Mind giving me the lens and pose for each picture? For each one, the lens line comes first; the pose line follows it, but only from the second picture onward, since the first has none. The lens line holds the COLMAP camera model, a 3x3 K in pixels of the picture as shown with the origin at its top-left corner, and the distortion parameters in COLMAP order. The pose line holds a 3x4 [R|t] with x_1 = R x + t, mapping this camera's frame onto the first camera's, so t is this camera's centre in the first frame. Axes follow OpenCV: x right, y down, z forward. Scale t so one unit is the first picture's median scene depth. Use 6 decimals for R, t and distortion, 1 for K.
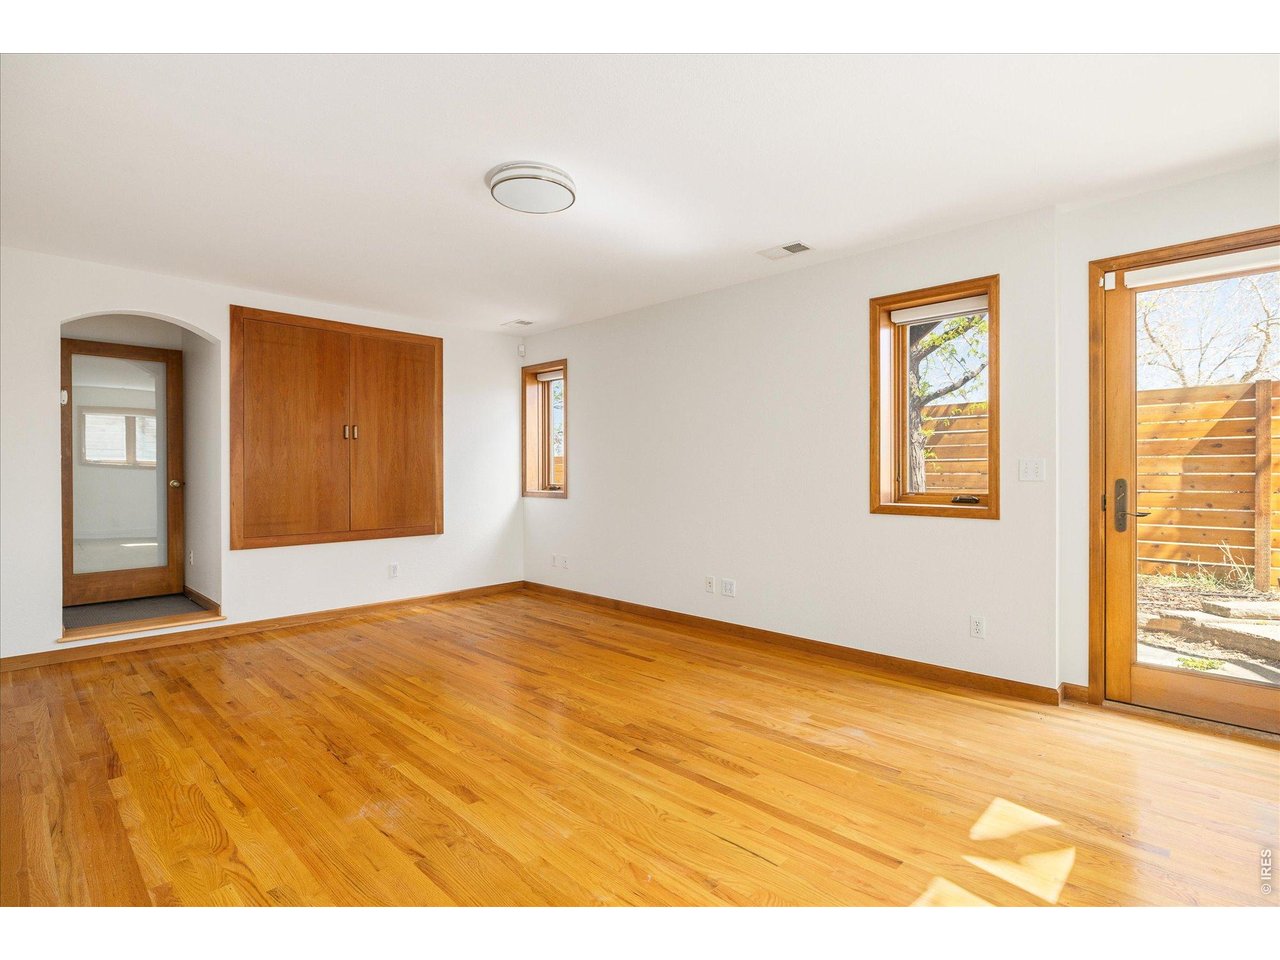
lens RADIAL K [[602.6, 0, 631.8], [0, 602.6, 476.1], [0, 0, 1]] dist [0.003868, -0.000004]
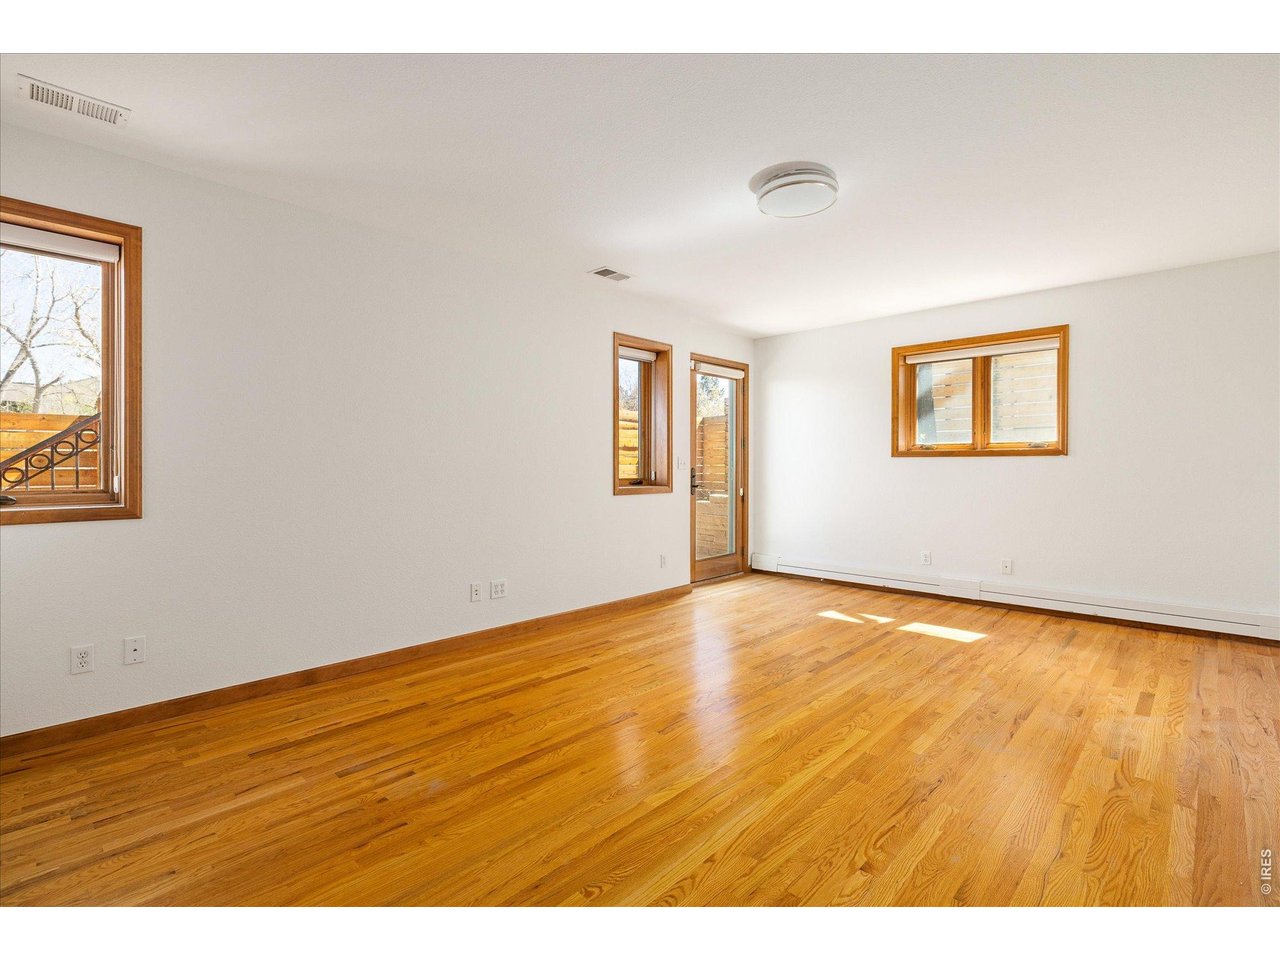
lens RADIAL K [[602.6, 0, 629.6], [0, 602.6, 466.5], [0, 0, 1]] dist [0.003868, -0.000004]
pose [[0.006895, 0.001584, 0.999975, -0.901466], [0.004430, 0.999989, -0.001614, 0.002656], [-0.999966, 0.004441, 0.006888, 0.948600]]
